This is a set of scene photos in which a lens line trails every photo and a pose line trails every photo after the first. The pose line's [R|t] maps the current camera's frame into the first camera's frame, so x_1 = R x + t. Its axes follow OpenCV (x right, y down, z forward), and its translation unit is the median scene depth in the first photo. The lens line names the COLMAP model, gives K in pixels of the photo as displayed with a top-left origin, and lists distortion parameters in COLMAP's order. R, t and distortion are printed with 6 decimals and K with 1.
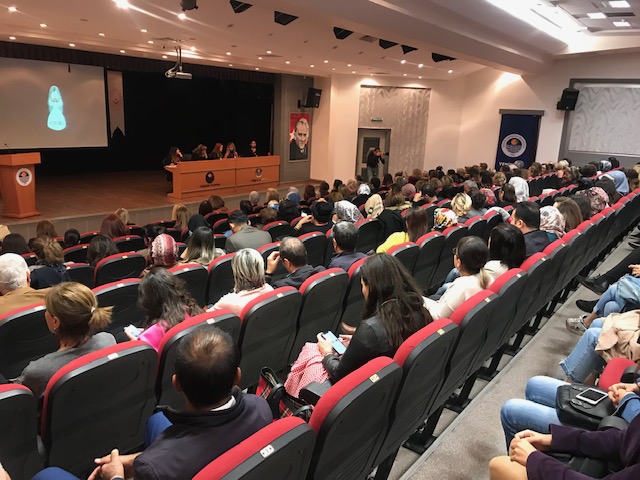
lens RADIAL K [[519.6, 0, 320.0], [0, 519.6, 240.0], [0, 0, 1]] dist [0.032983, -0.003081]
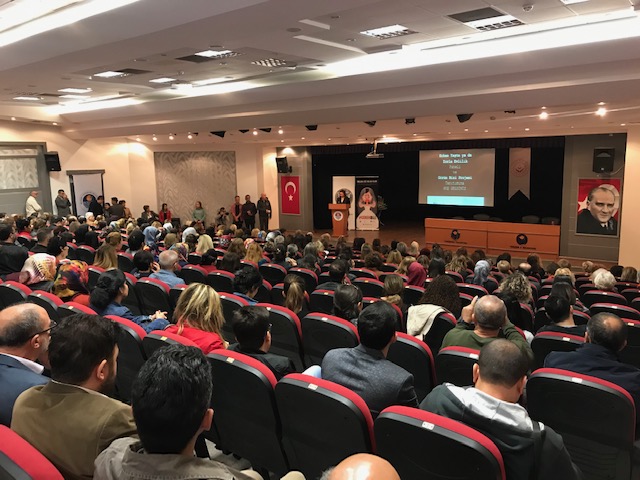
lens RADIAL K [[519.6, 0, 320.0], [0, 519.6, 240.0], [0, 0, 1]] dist [0.032983, -0.003081]
pose [[-0.026963, 0.114849, -0.993017, 0.813871], [-0.224065, 0.967408, 0.117971, -0.154184], [0.974201, 0.225682, -0.000351, 0.617534]]
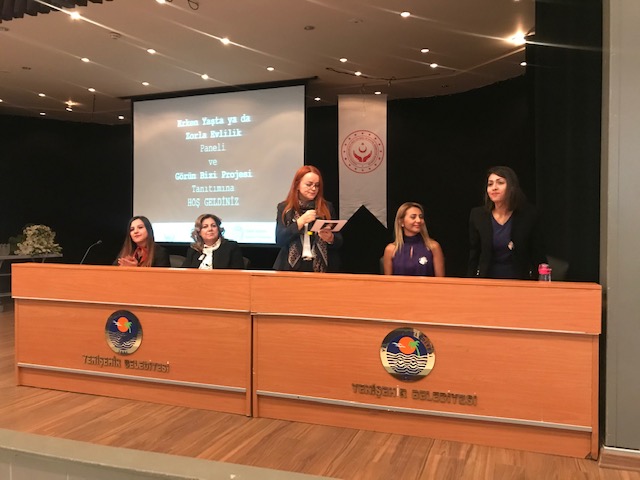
lens RADIAL K [[519.6, 0, 320.0], [0, 519.6, 240.0], [0, 0, 1]] dist [0.032983, -0.003081]
pose [[0.281397, -0.021274, -0.959356, 0.054479], [-0.228720, 0.969453, -0.088586, -0.141880], [0.931935, 0.244352, 0.267935, 0.876403]]
